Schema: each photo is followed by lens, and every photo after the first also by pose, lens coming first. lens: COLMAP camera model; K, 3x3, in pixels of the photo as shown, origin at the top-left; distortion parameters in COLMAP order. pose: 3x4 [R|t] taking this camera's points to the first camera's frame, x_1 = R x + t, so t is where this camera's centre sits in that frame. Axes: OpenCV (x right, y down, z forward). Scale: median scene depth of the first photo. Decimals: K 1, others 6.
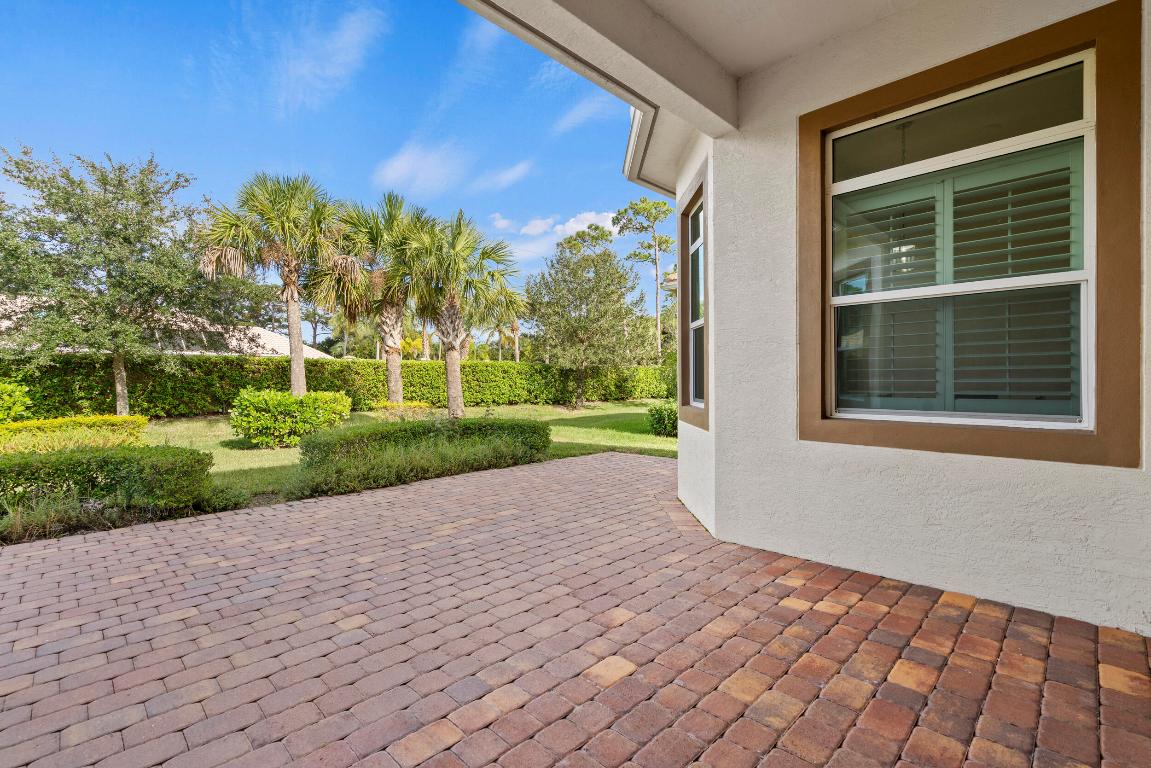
lens RADIAL K [[523.3, 0, 573.8], [0, 523.3, 383.1], [0, 0, 1]] dist [-0.000458, -0.000261]
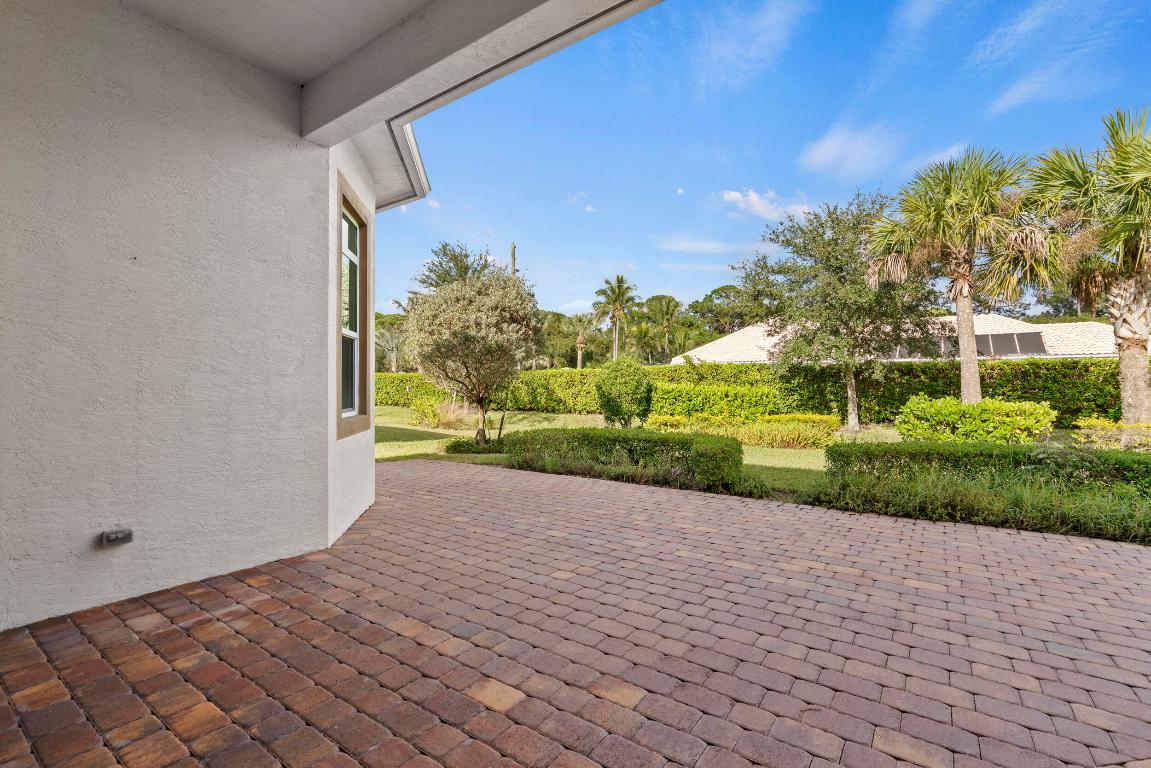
lens RADIAL K [[523.3, 0, 575.6], [0, 523.3, 389.5], [0, 0, 1]] dist [-0.000458, -0.000261]
pose [[0.151336, 0.007830, -0.988451, 0.638698], [-0.005926, 0.999958, 0.007014, -0.008373], [0.988465, 0.004796, 0.151376, 0.619494]]
